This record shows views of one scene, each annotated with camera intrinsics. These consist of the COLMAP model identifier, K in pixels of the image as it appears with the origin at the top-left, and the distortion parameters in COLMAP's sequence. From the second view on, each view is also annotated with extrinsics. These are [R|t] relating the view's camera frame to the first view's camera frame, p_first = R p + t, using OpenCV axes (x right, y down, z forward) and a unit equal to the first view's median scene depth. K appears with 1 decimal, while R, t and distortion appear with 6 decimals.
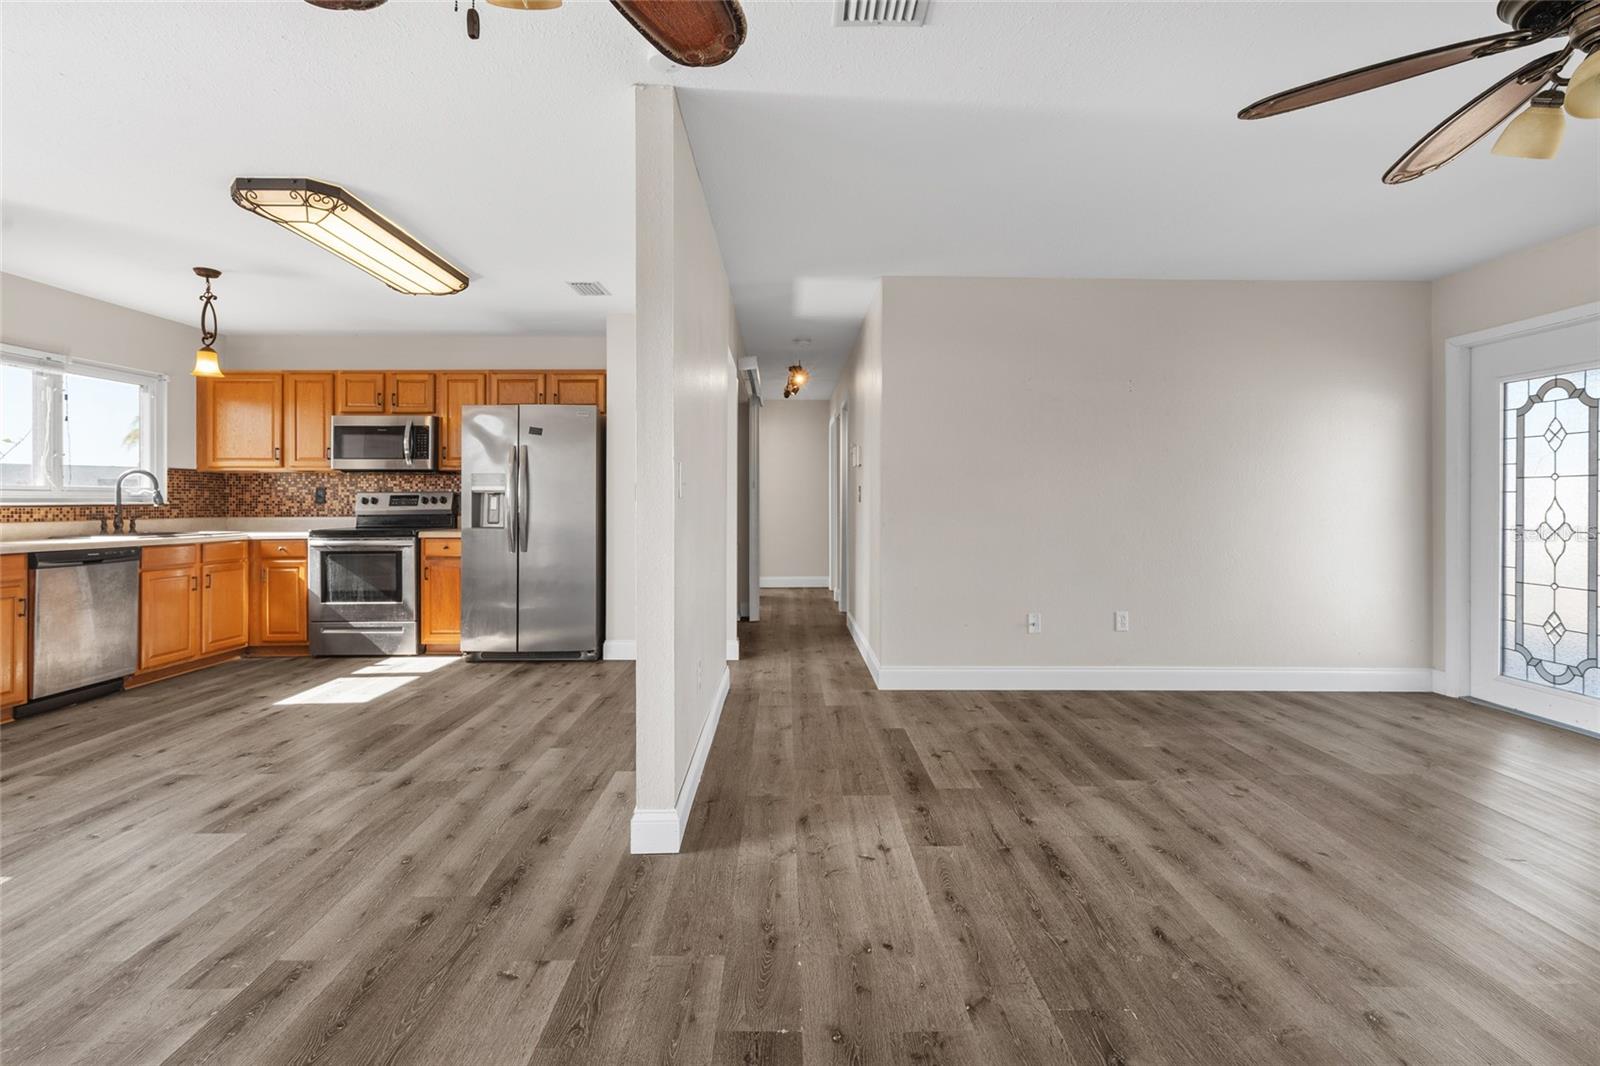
lens RADIAL K [[740.5, 0, 795.0], [0, 740.5, 499.3], [0, 0, 1]] dist [-0.002192, 0.001851]
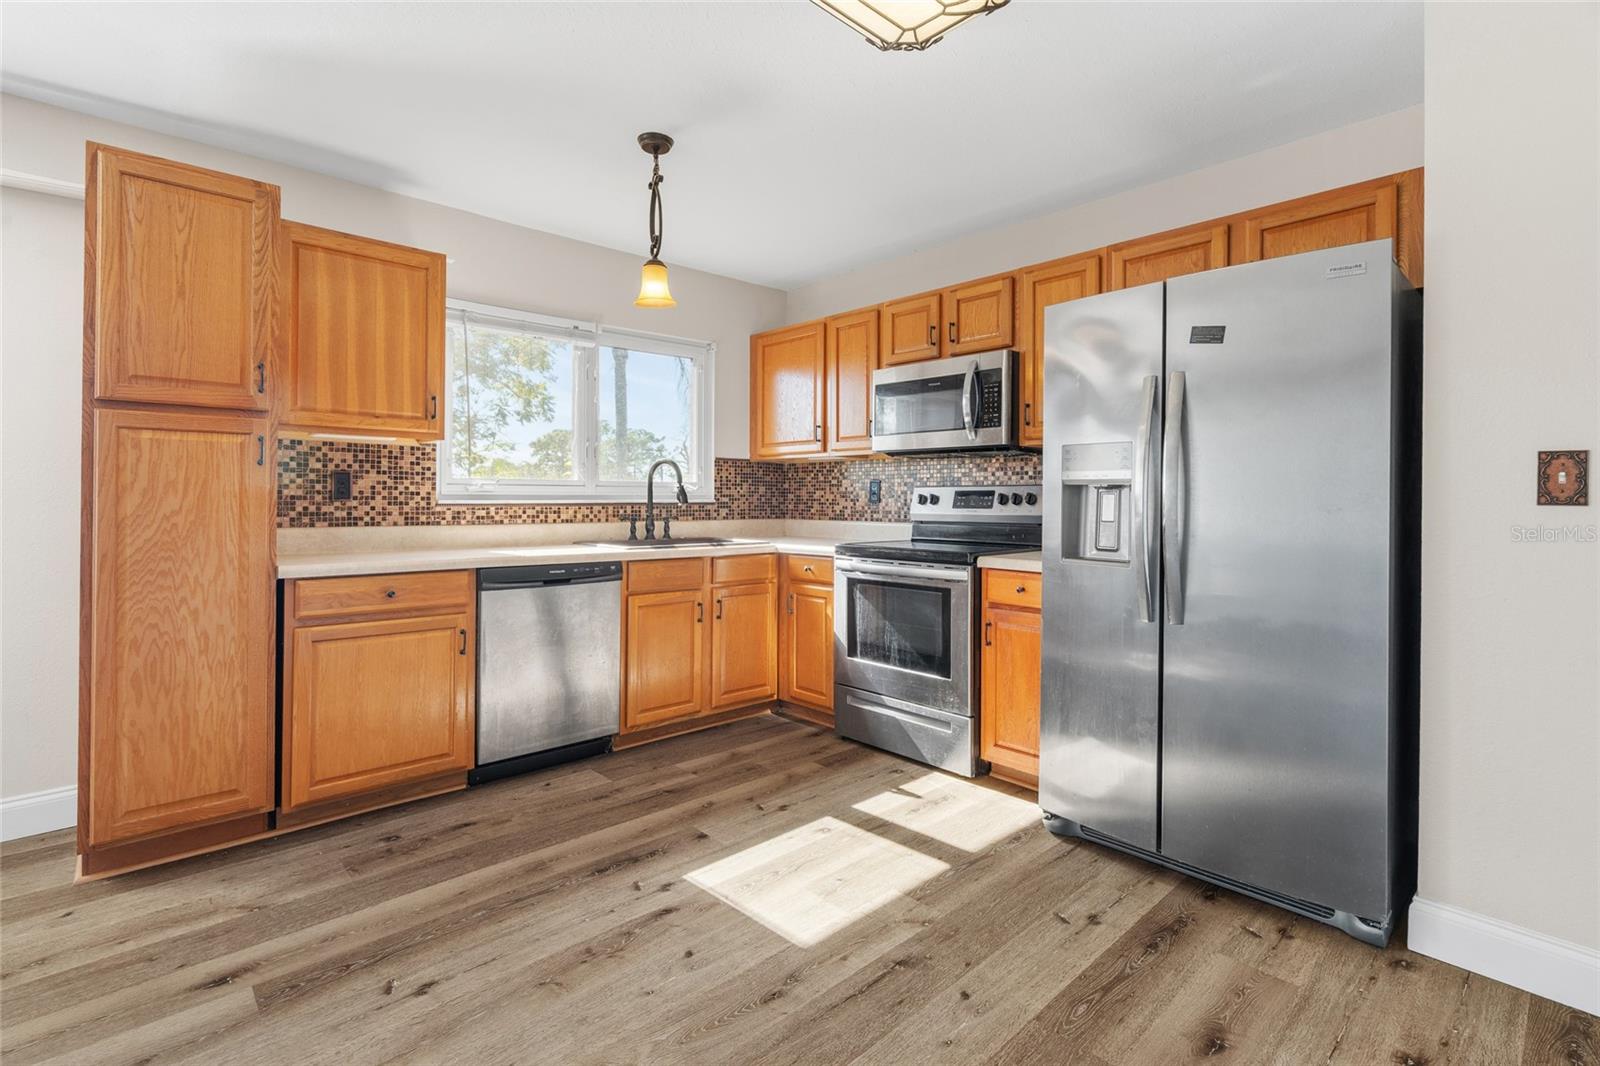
lens RADIAL K [[740.5, 0, 795.4], [0, 740.5, 495.1], [0, 0, 1]] dist [-0.002192, 0.001851]
pose [[0.670069, 0.002513, -0.742295, -0.231445], [-0.002437, 0.999996, 0.001186, -0.003185], [0.742295, 0.001014, 0.670073, 0.648539]]
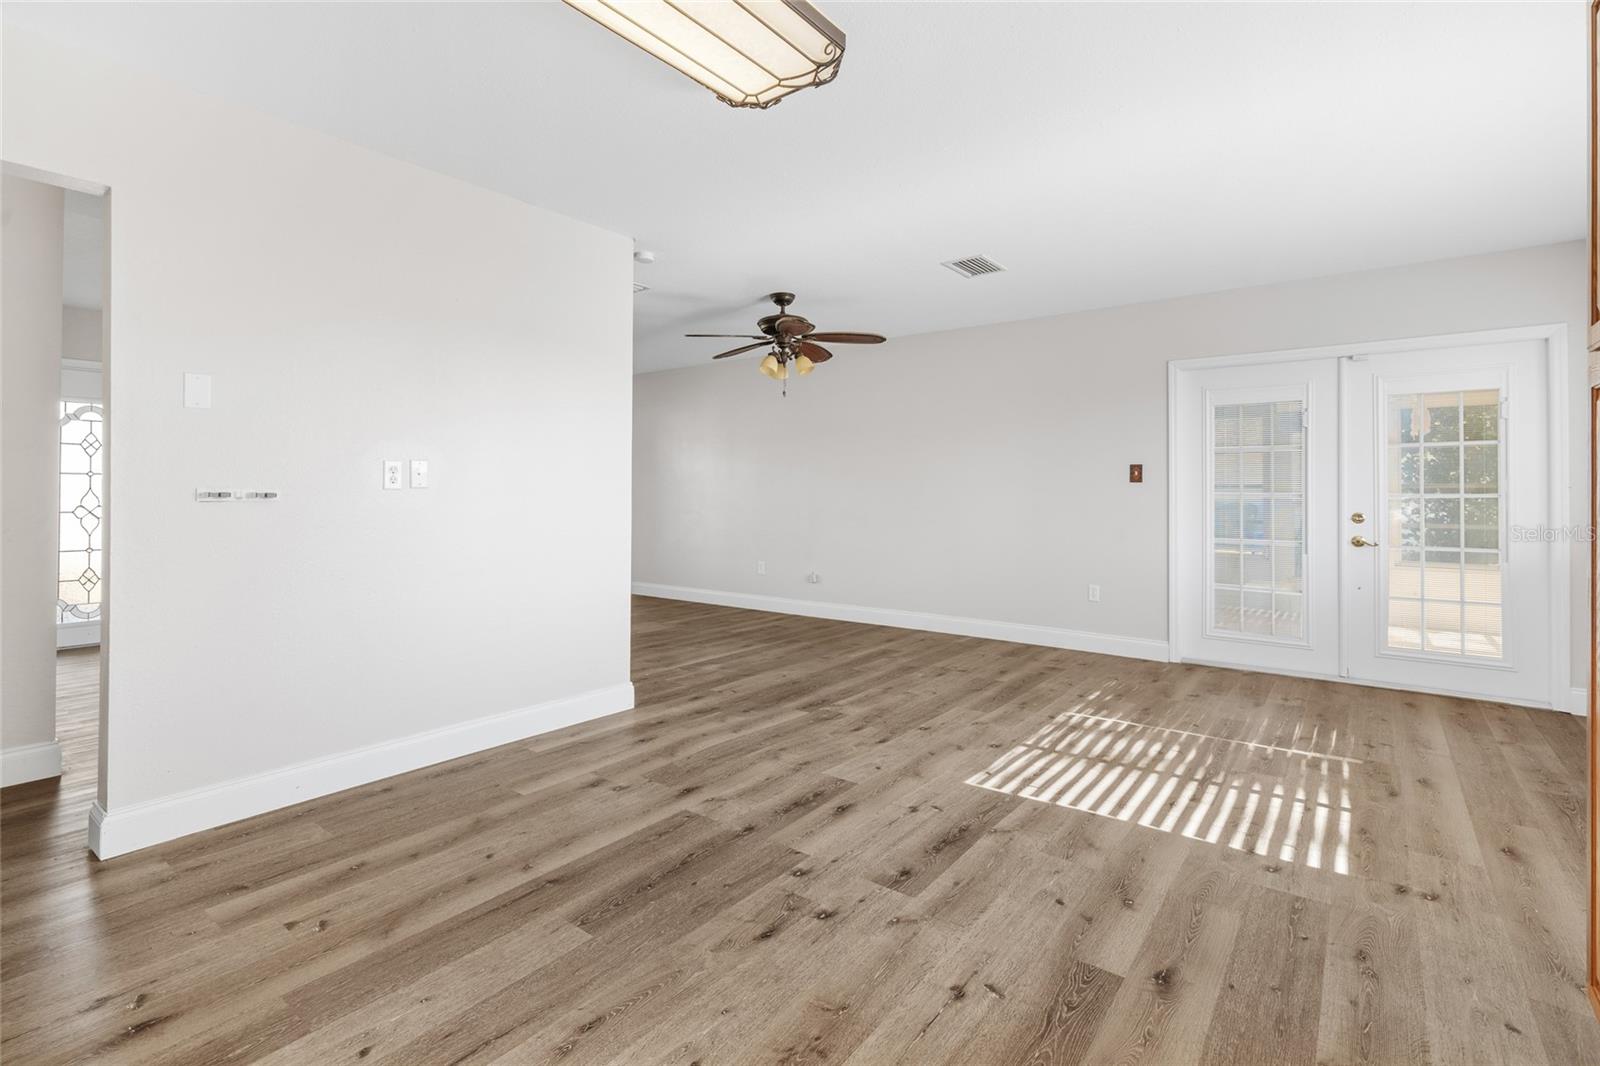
lens RADIAL K [[740.5, 0, 798.8], [0, 740.5, 488.8], [0, 0, 1]] dist [-0.002192, 0.001851]
pose [[-0.785887, 0.000599, 0.618370, -0.828116], [-0.005643, 0.999951, -0.008140, 0.001951], [-0.618344, -0.009886, -0.785845, 1.122242]]
